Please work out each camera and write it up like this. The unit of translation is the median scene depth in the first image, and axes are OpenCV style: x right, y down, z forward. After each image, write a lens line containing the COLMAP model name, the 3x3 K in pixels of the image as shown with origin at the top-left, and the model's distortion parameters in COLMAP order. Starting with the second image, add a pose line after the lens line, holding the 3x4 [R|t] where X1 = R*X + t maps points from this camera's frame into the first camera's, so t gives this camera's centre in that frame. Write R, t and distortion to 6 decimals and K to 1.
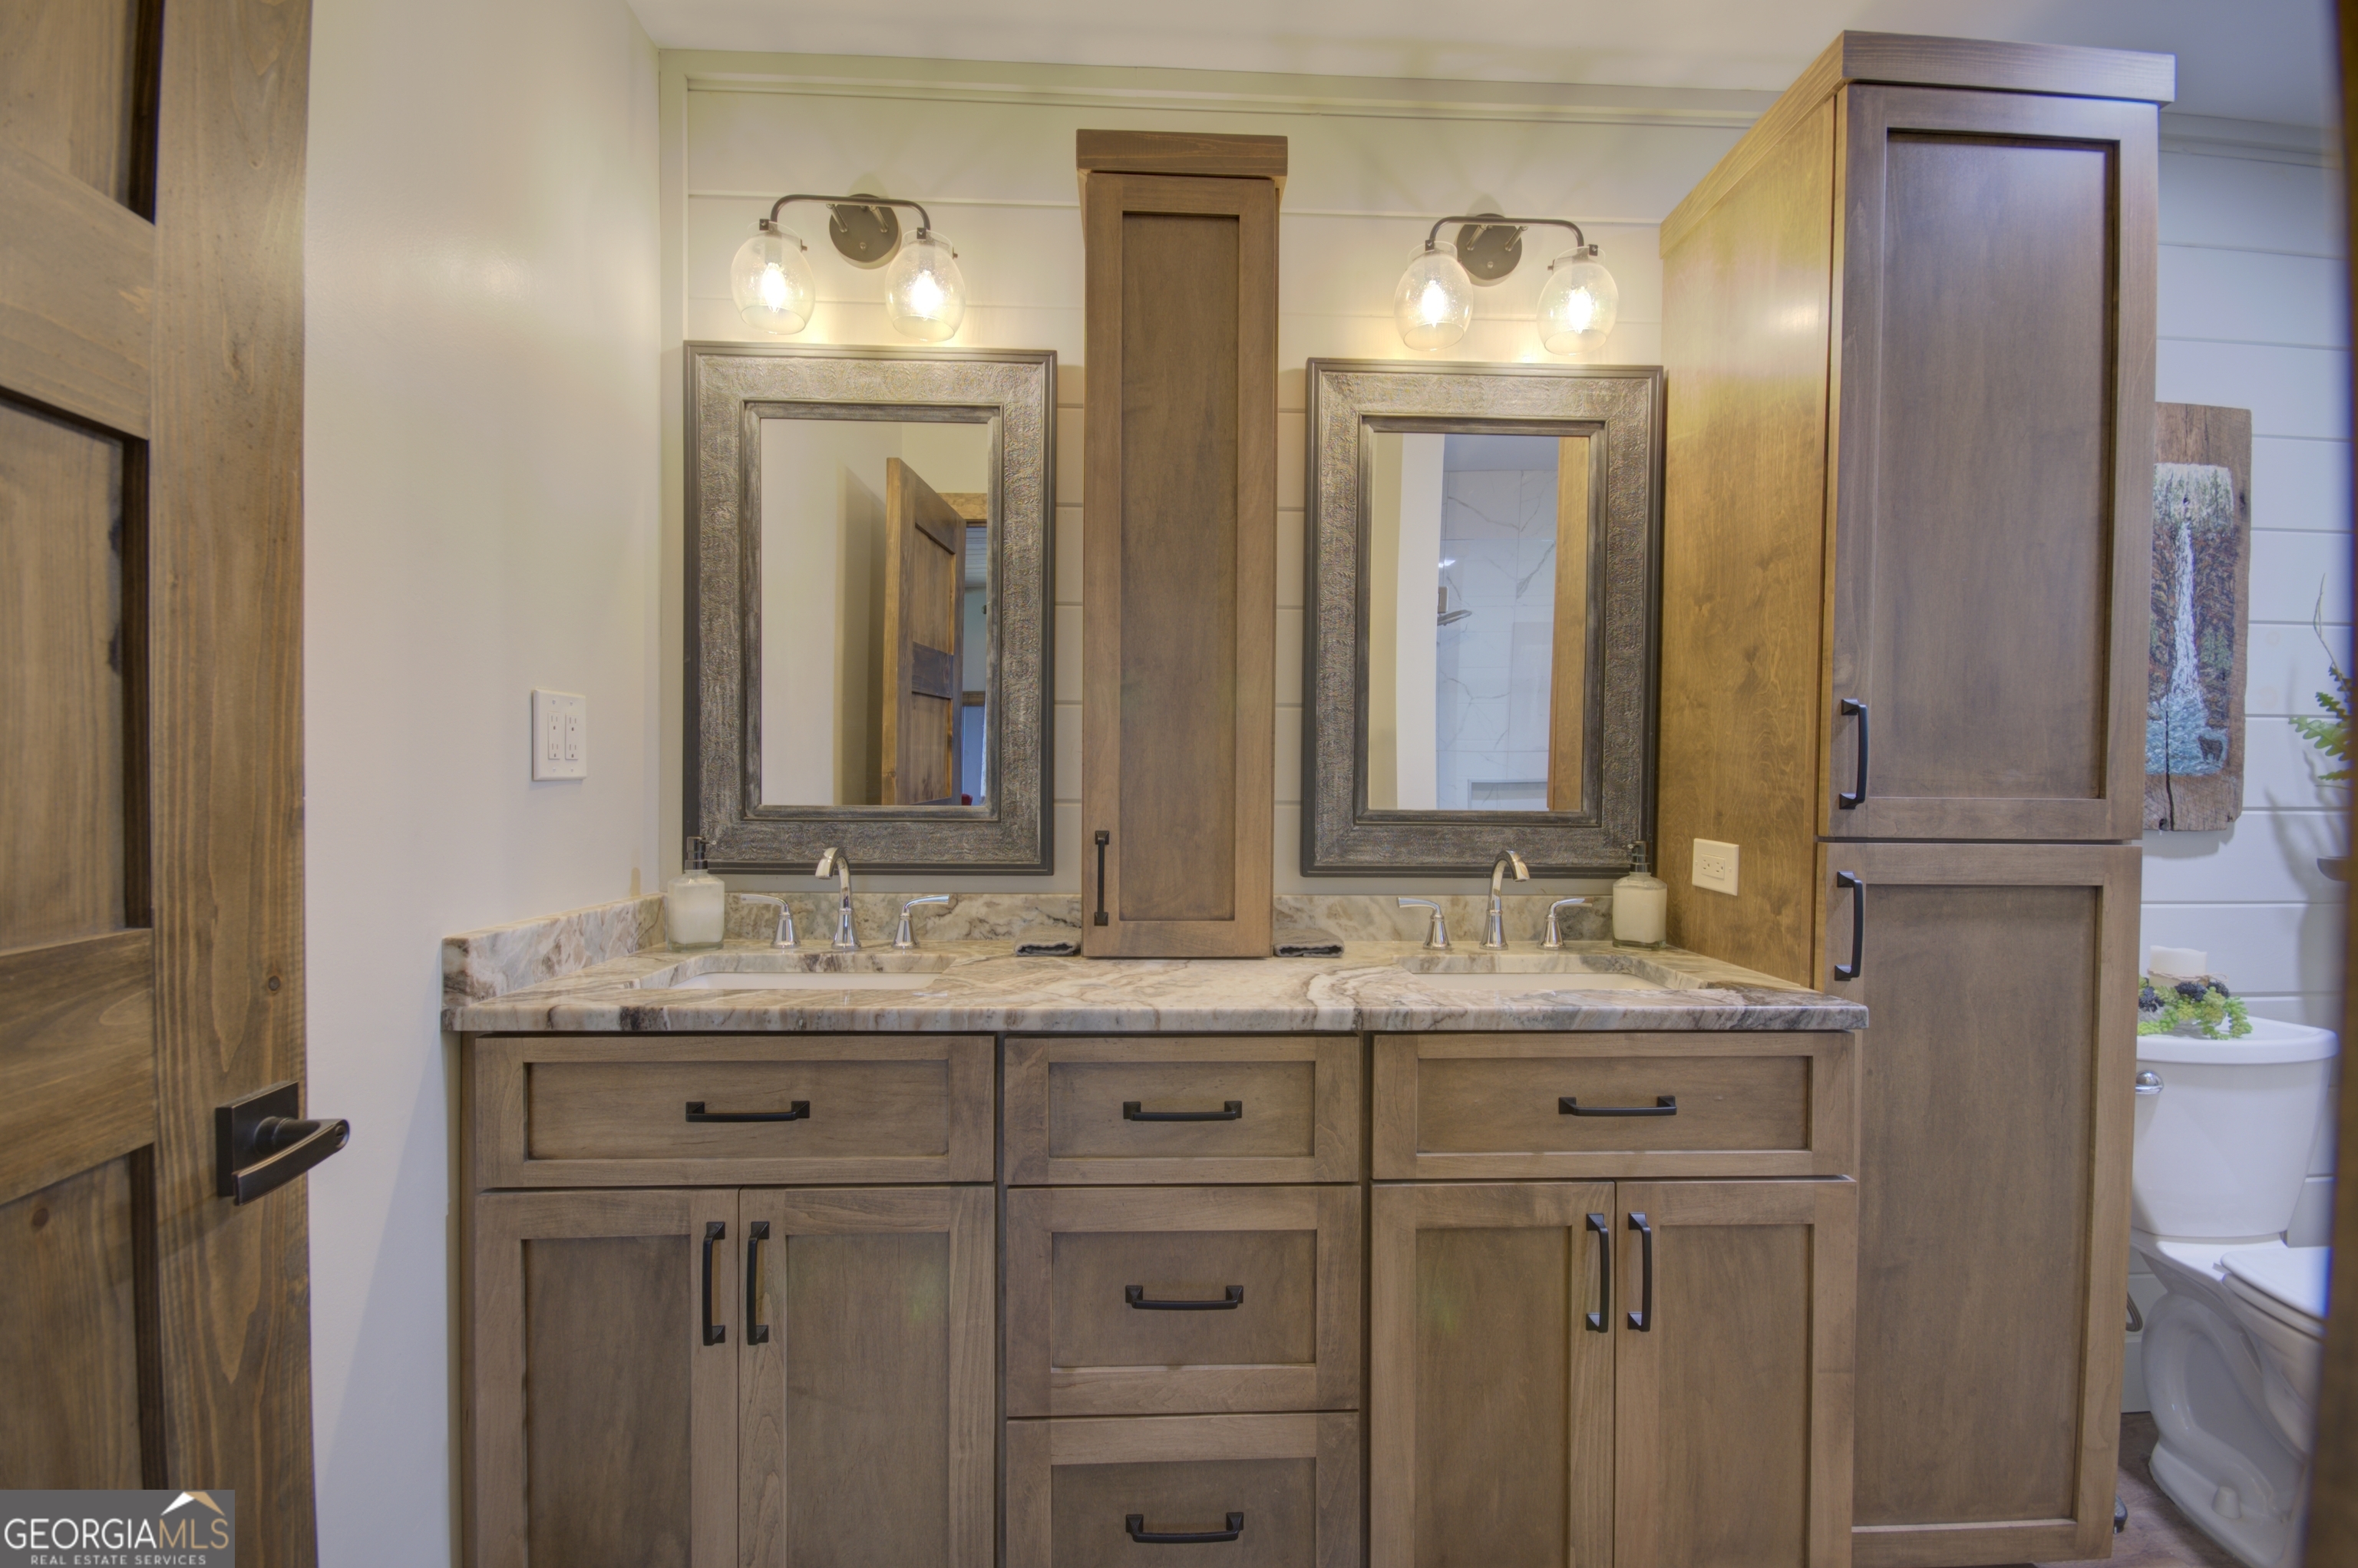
lens RADIAL K [[1053.2, 0, 1182.2], [0, 1053.2, 795.9], [0, 0, 1]] dist [0.009611, -0.009676]
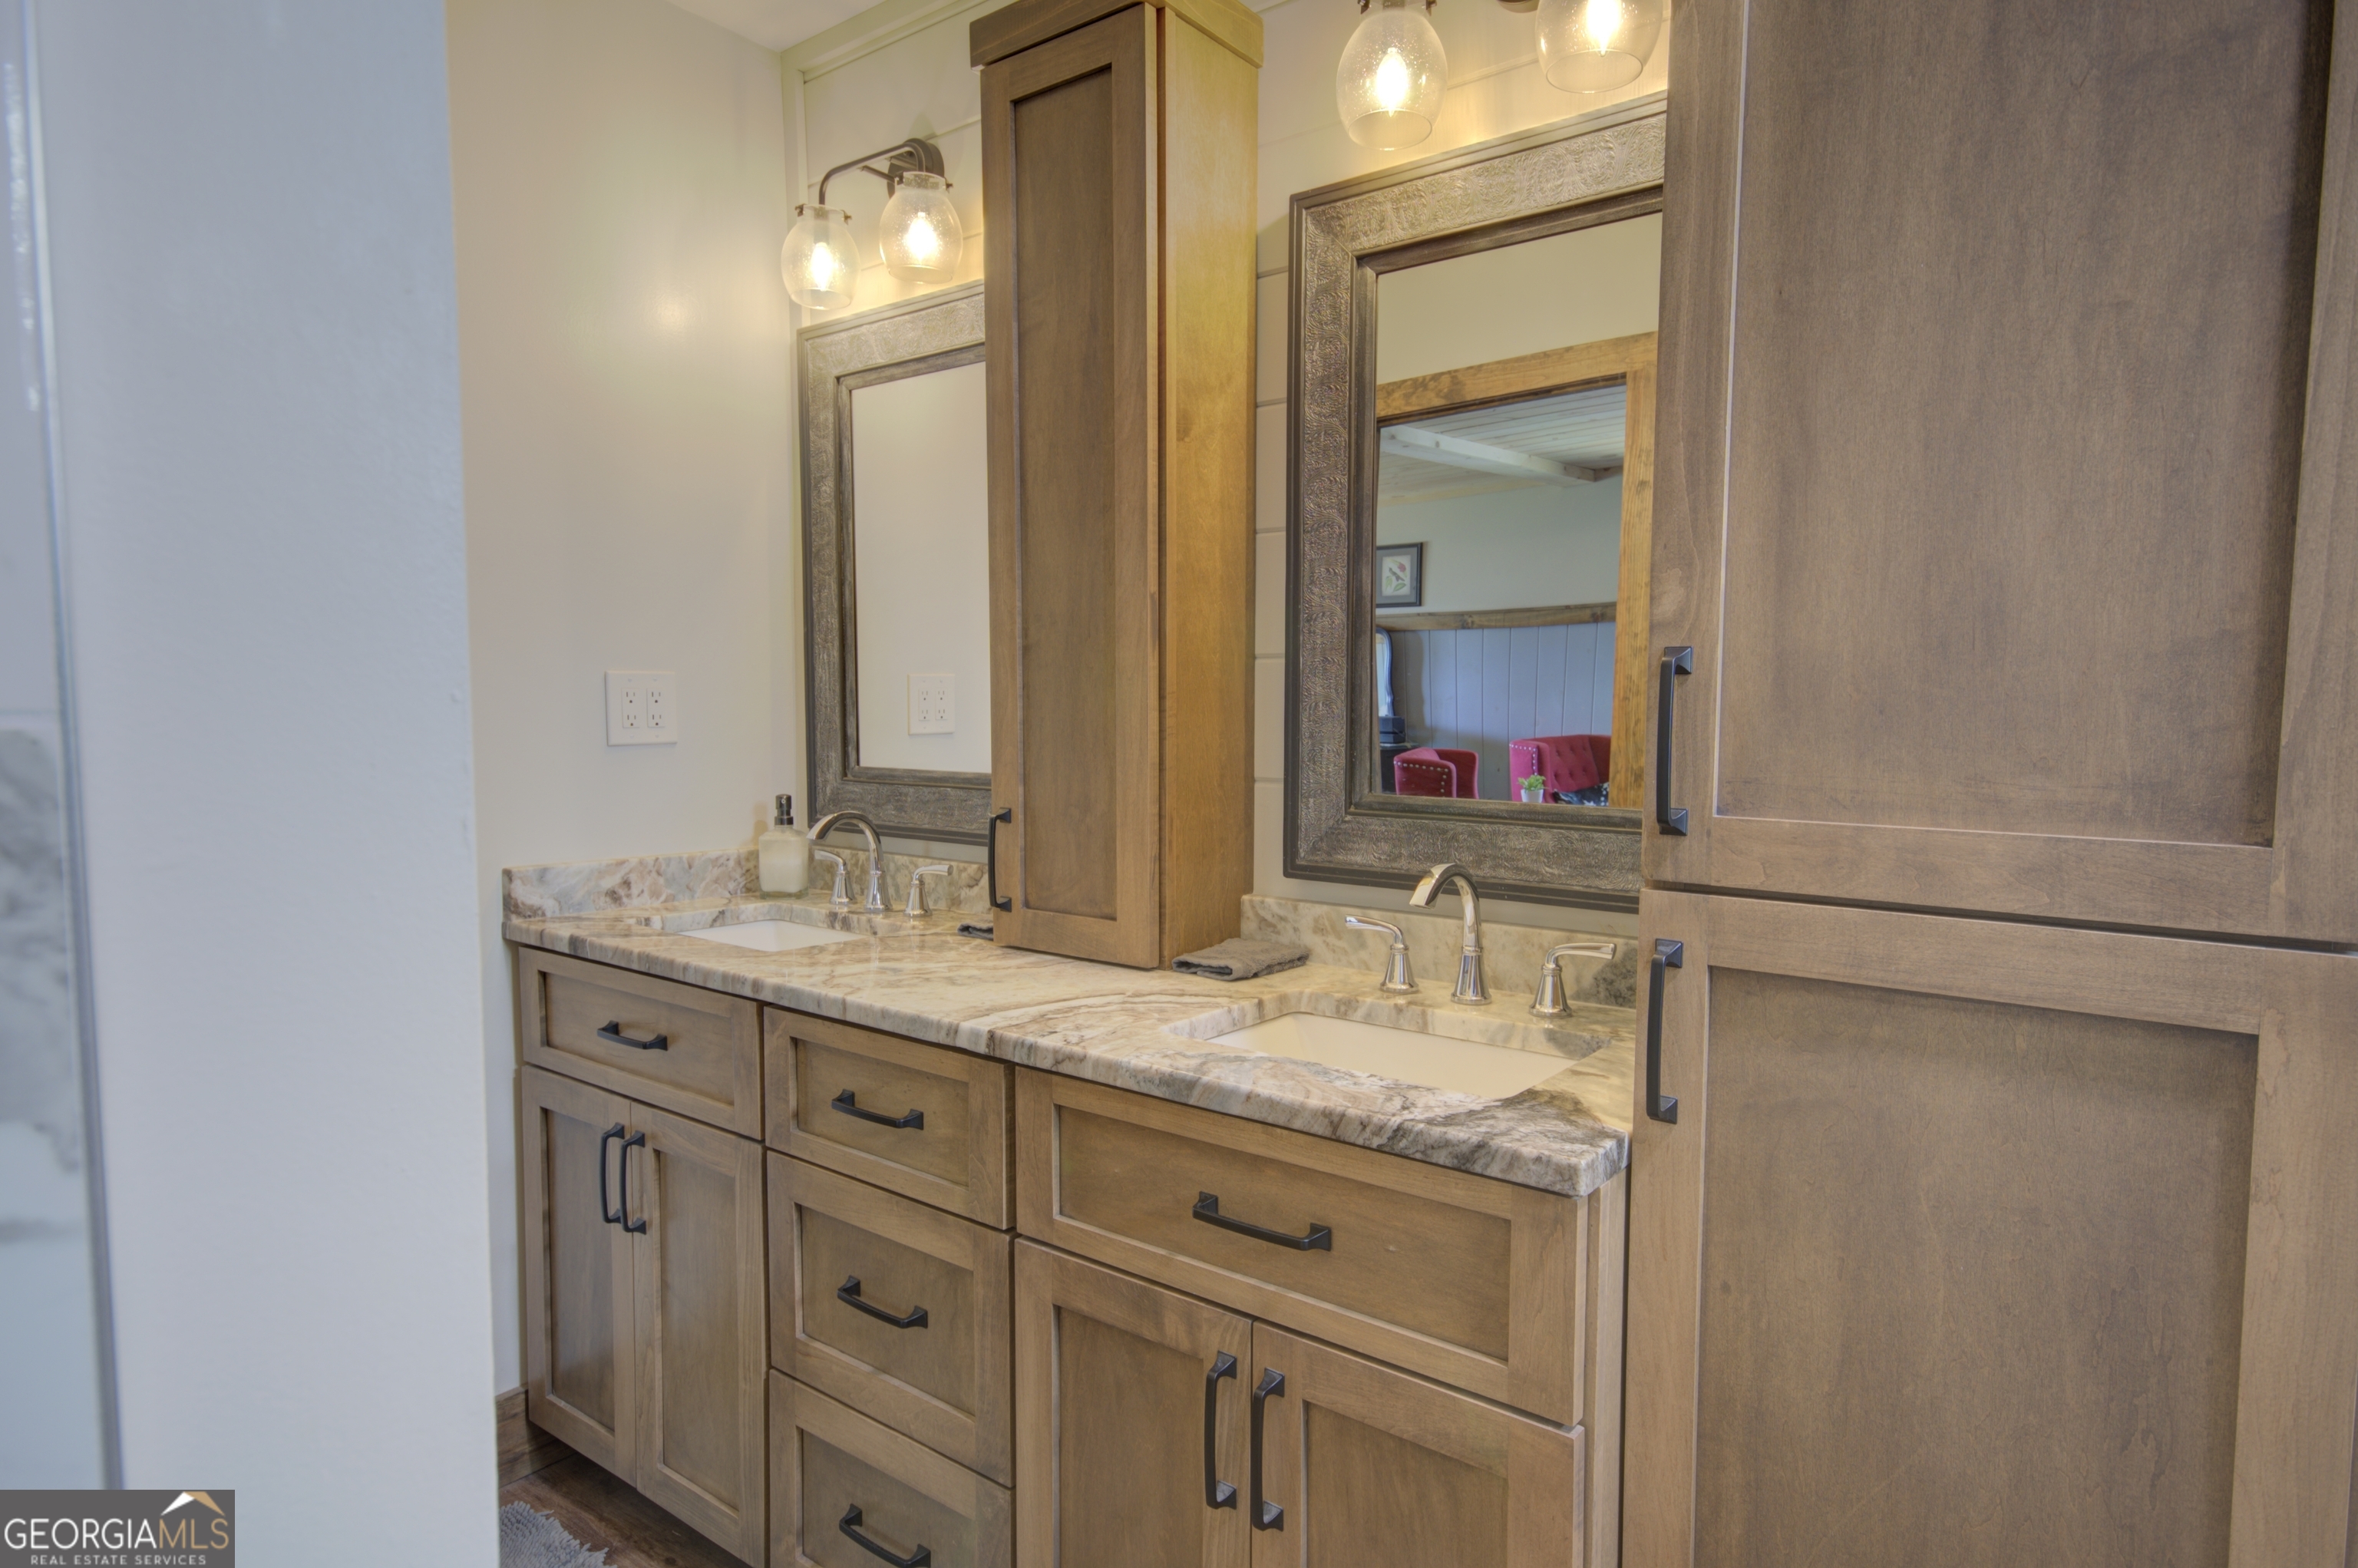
lens RADIAL K [[1377.8, 0, 1214.4], [0, 1377.8, 799.4], [0, 0, 1]] dist [0.017188, -0.000020]
pose [[0.750263, 0.044158, -0.659664, 0.933521], [-0.008629, 0.998336, 0.057016, -0.048043], [0.661084, -0.037085, 0.749395, 0.252932]]
